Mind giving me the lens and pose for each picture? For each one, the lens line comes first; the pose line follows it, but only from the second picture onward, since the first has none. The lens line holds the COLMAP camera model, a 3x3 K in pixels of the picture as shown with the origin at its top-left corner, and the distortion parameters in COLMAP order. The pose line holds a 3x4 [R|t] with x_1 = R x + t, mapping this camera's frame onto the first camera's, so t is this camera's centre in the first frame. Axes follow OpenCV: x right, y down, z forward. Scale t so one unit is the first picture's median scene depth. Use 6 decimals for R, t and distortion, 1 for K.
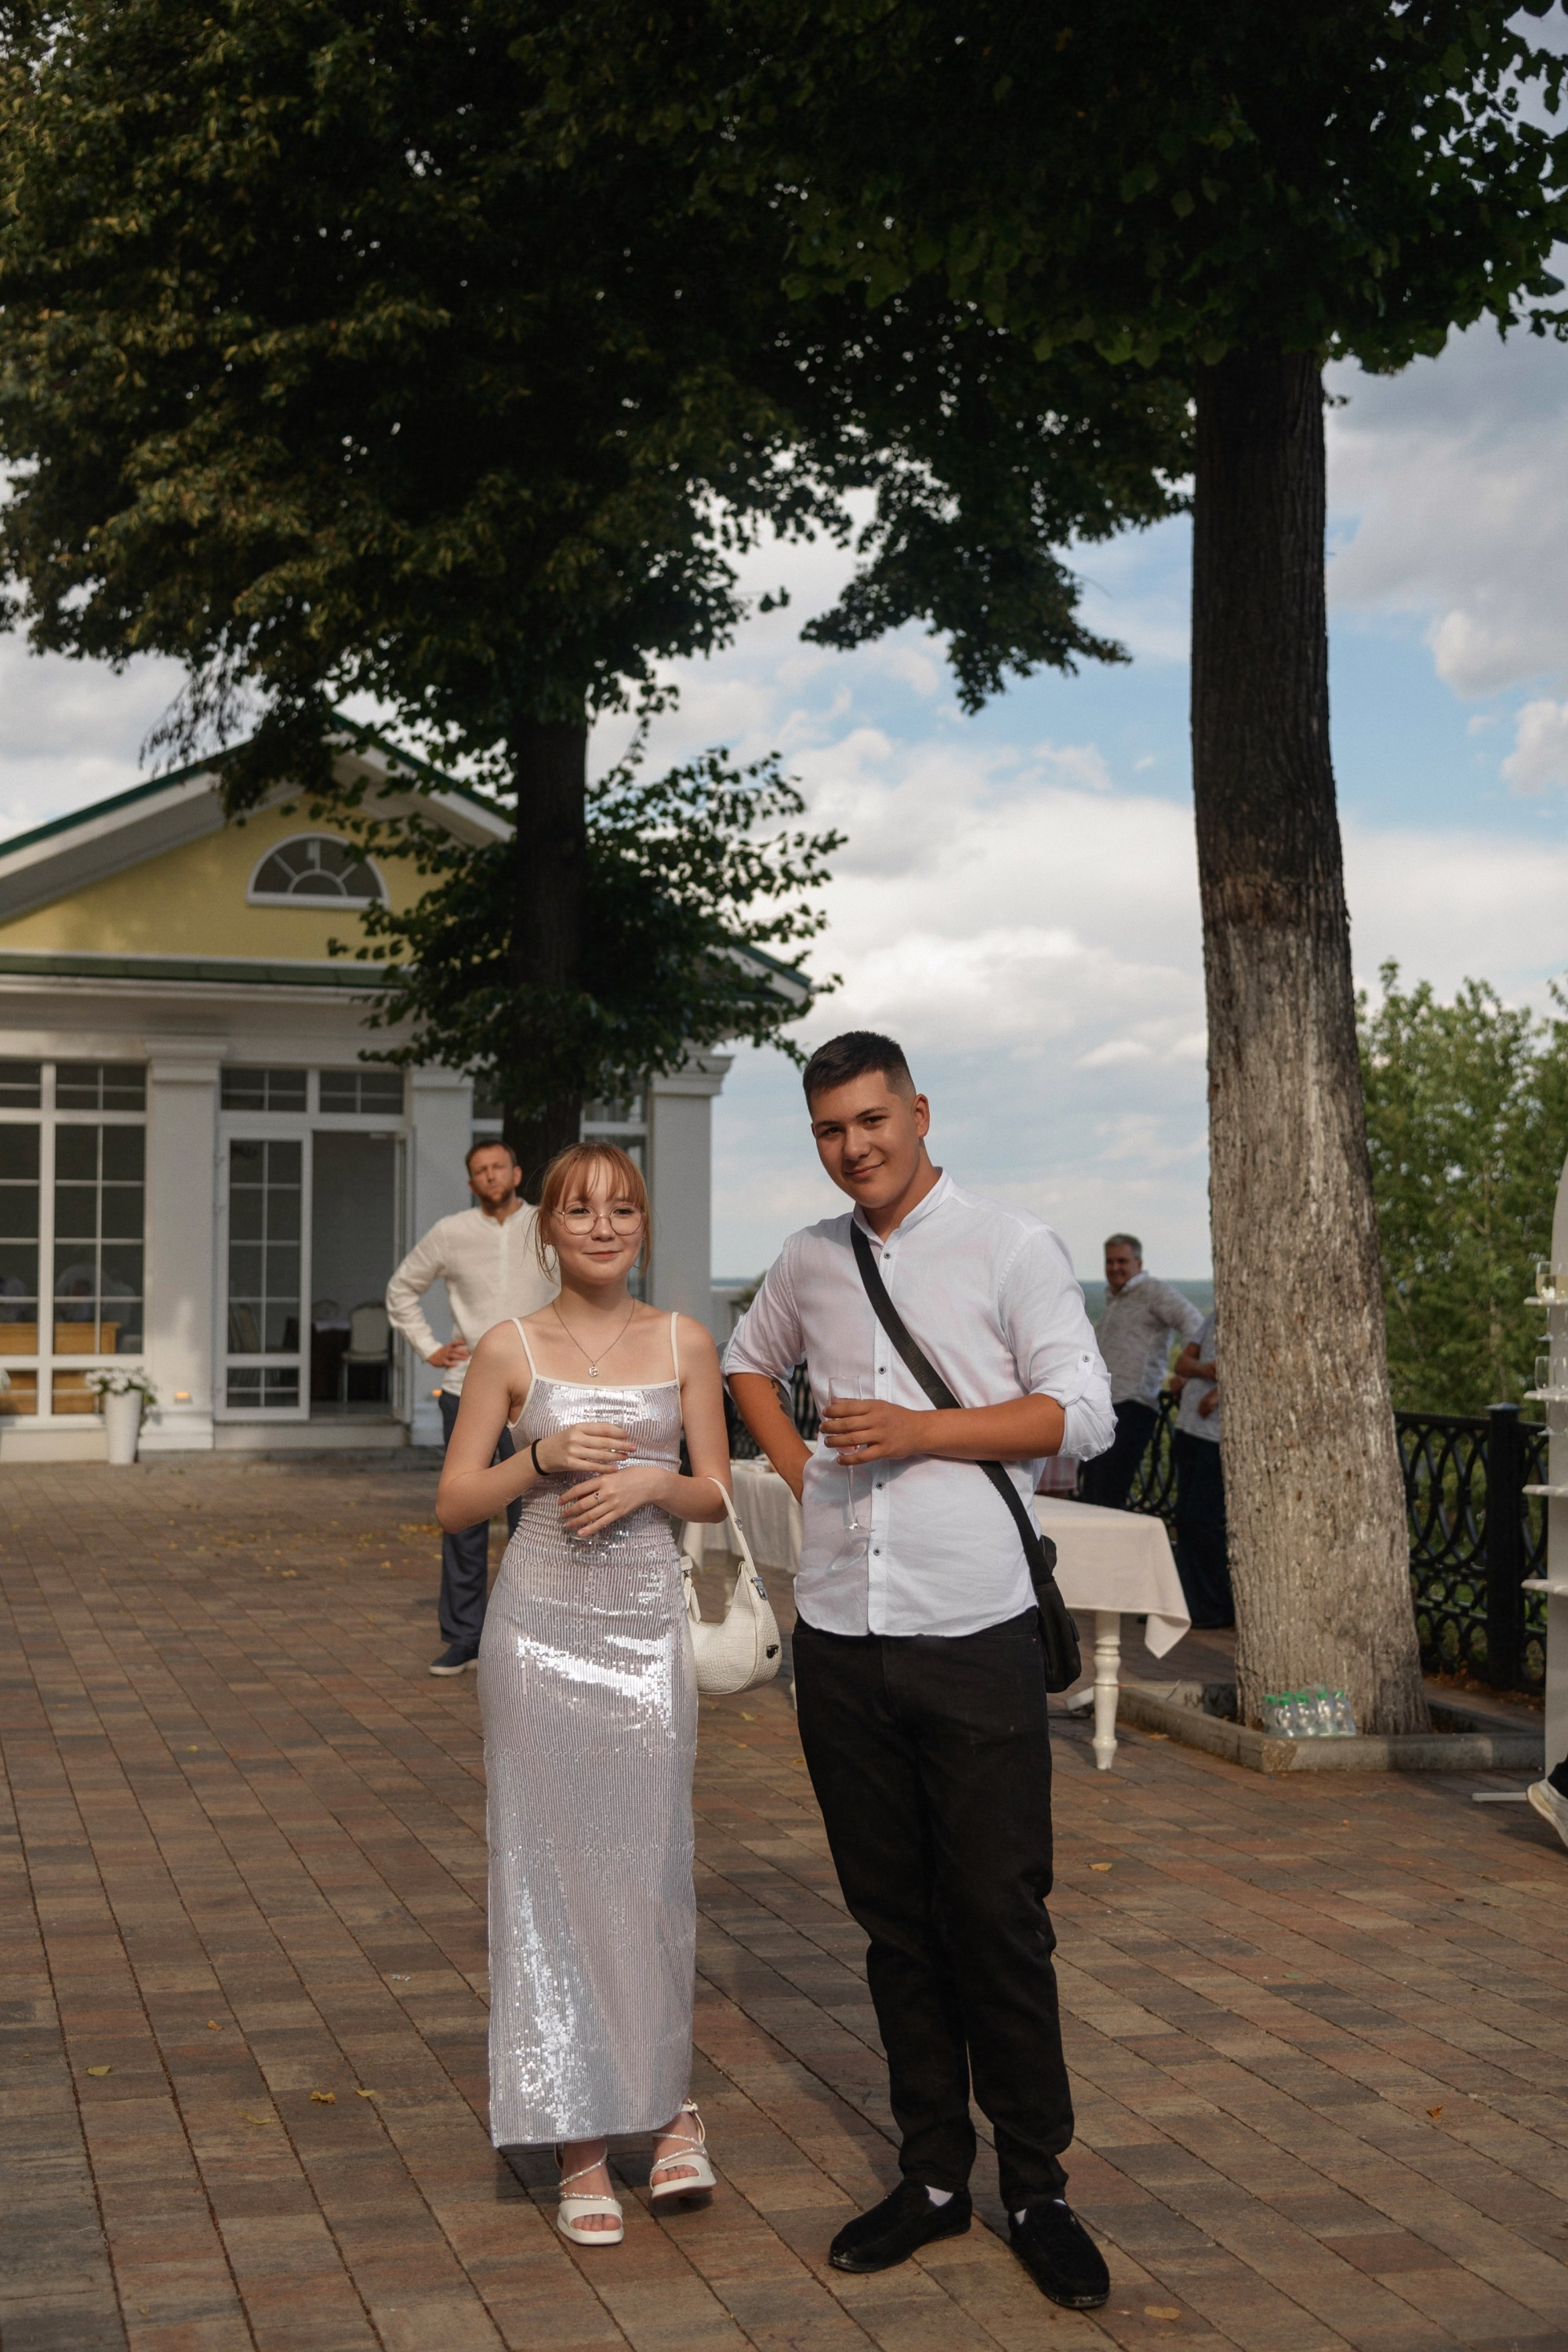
lens RADIAL K [[2670.8, 0, 784.0], [0, 2670.8, 1176.0], [0, 0, 1]] dist [0.078914, 0.007394]
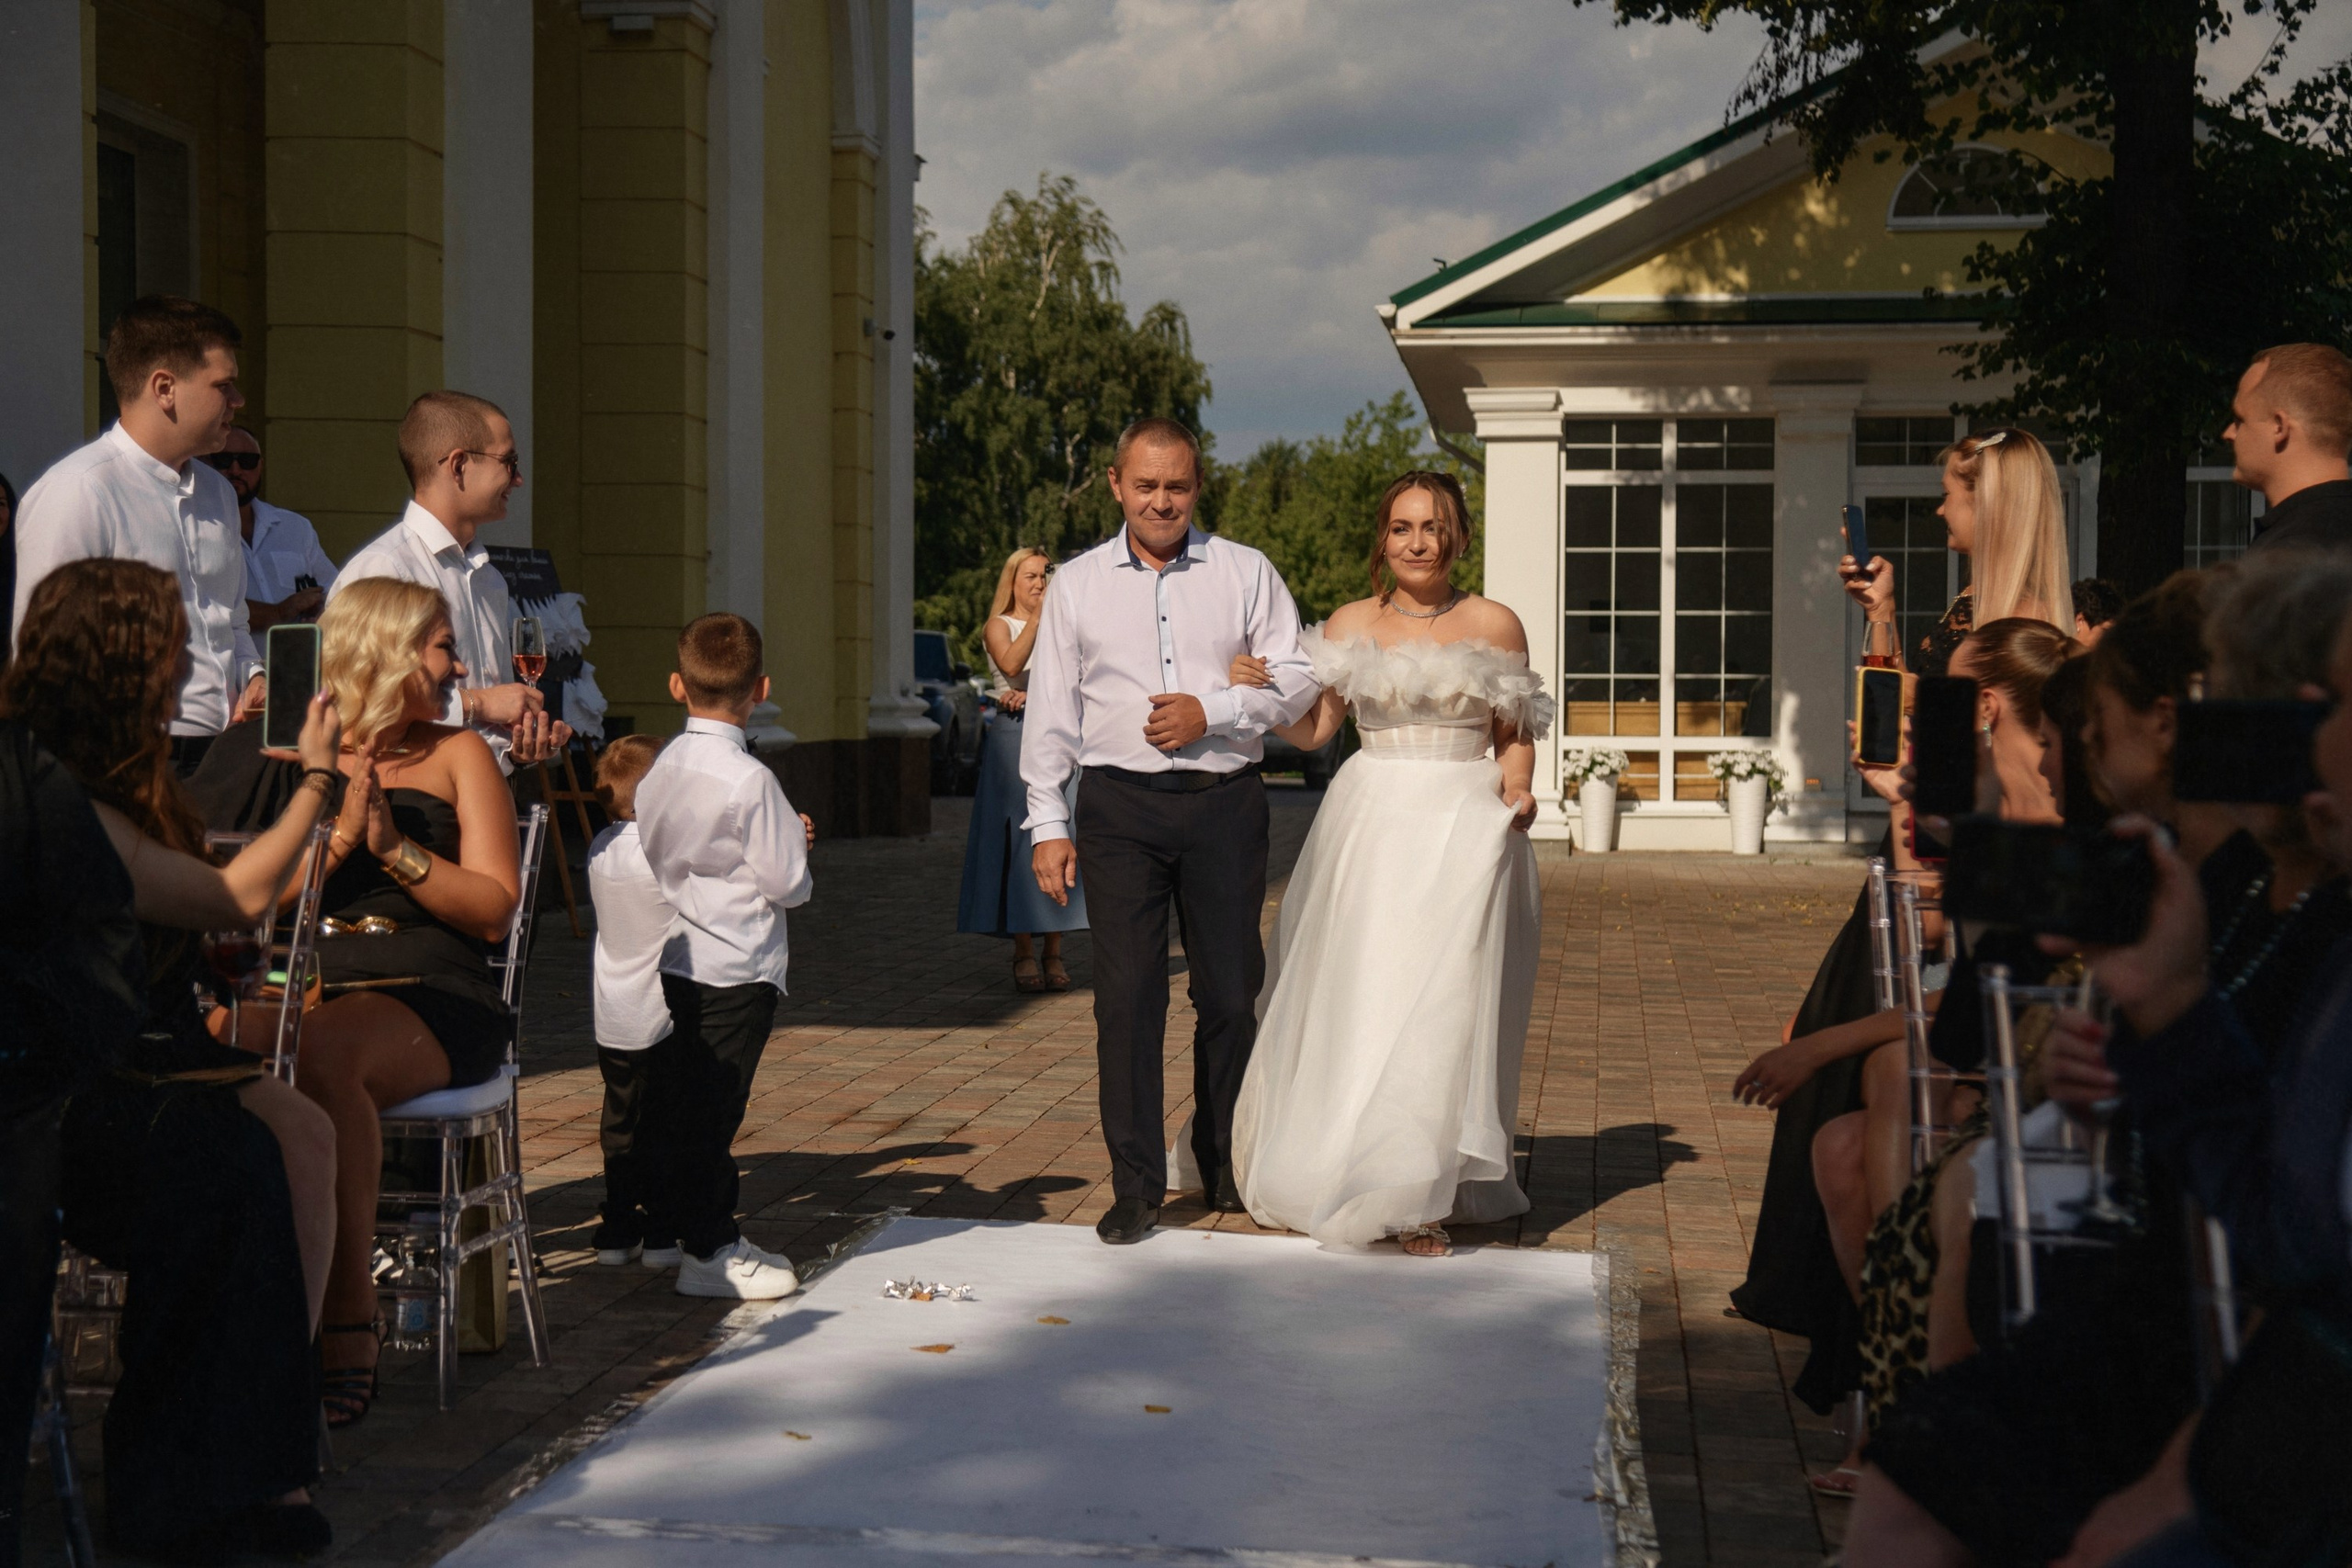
lens RADIAL K [[3950.9, 0, 1176.0], [0, 3950.9, 784.0], [0, 0, 1]] dist [0.206393, -0.090290]
pose [[0.912666, 0.013158, -0.408494, 0.130768], [0.011894, 0.998203, 0.058727, 0.000834], [0.408533, -0.058457, 0.910870, -0.318705]]
